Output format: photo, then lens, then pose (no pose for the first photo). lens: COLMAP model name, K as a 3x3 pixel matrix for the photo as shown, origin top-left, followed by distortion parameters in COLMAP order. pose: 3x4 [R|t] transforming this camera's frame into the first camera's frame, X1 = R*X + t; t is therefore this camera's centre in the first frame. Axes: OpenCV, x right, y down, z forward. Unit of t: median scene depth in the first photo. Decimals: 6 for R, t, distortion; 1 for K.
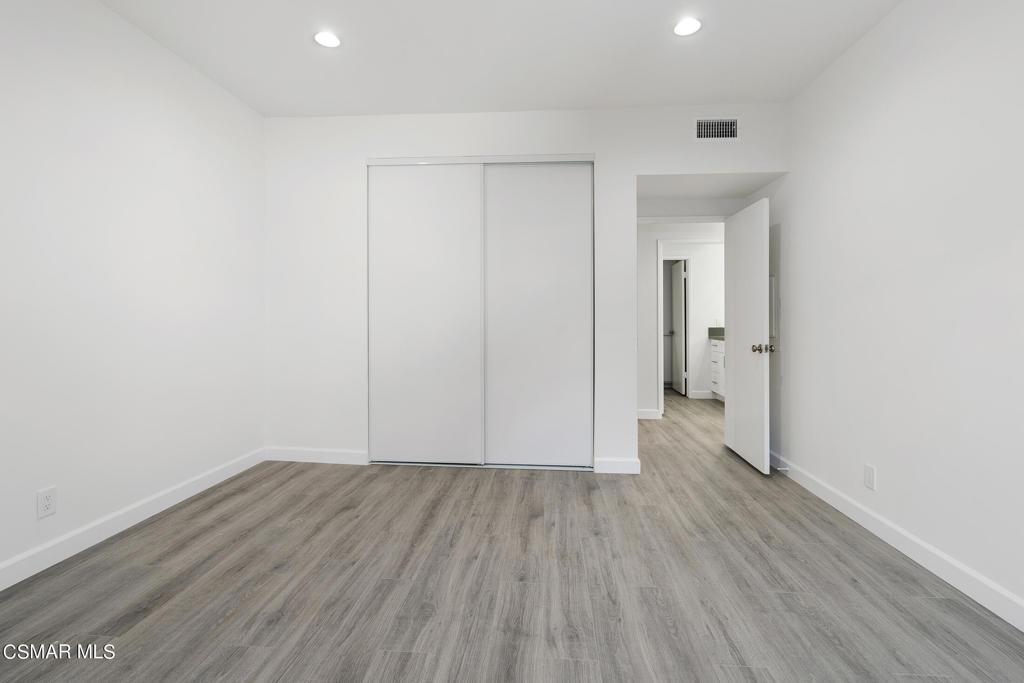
lens RADIAL K [[465.2, 0, 513.5], [0, 465.2, 325.3], [0, 0, 1]] dist [-0.003285, 0.001017]
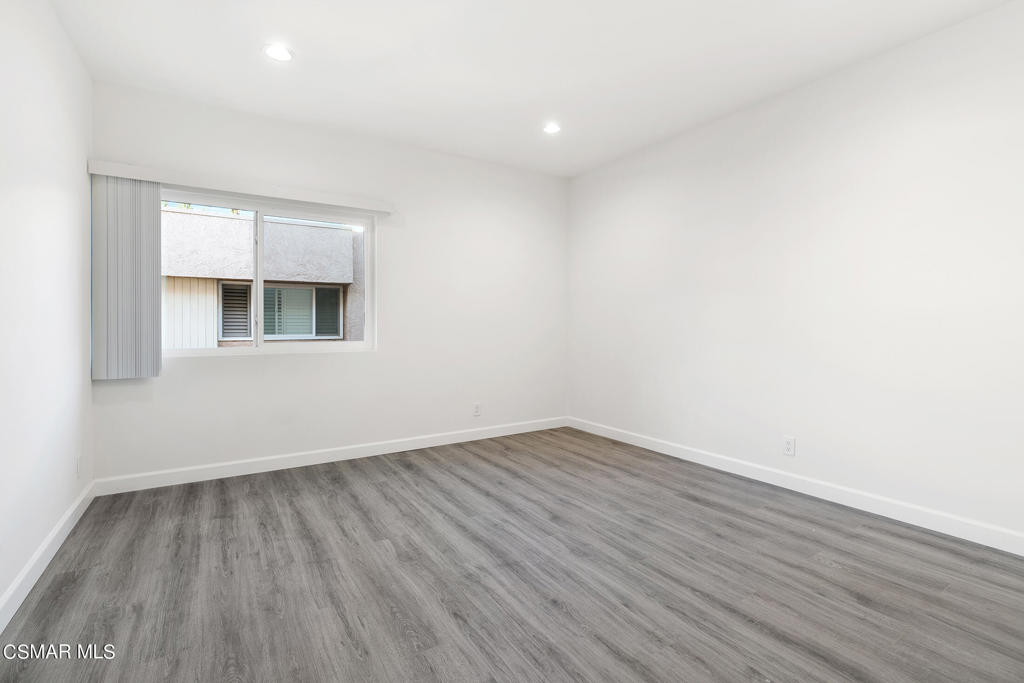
lens RADIAL K [[465.2, 0, 513.5], [0, 465.2, 325.3], [0, 0, 1]] dist [-0.003285, 0.001017]
pose [[-0.792287, -0.003753, -0.610137, 0.663413], [-0.012097, 0.999881, 0.009558, -0.019775], [0.610029, 0.014953, -0.792238, 1.697750]]
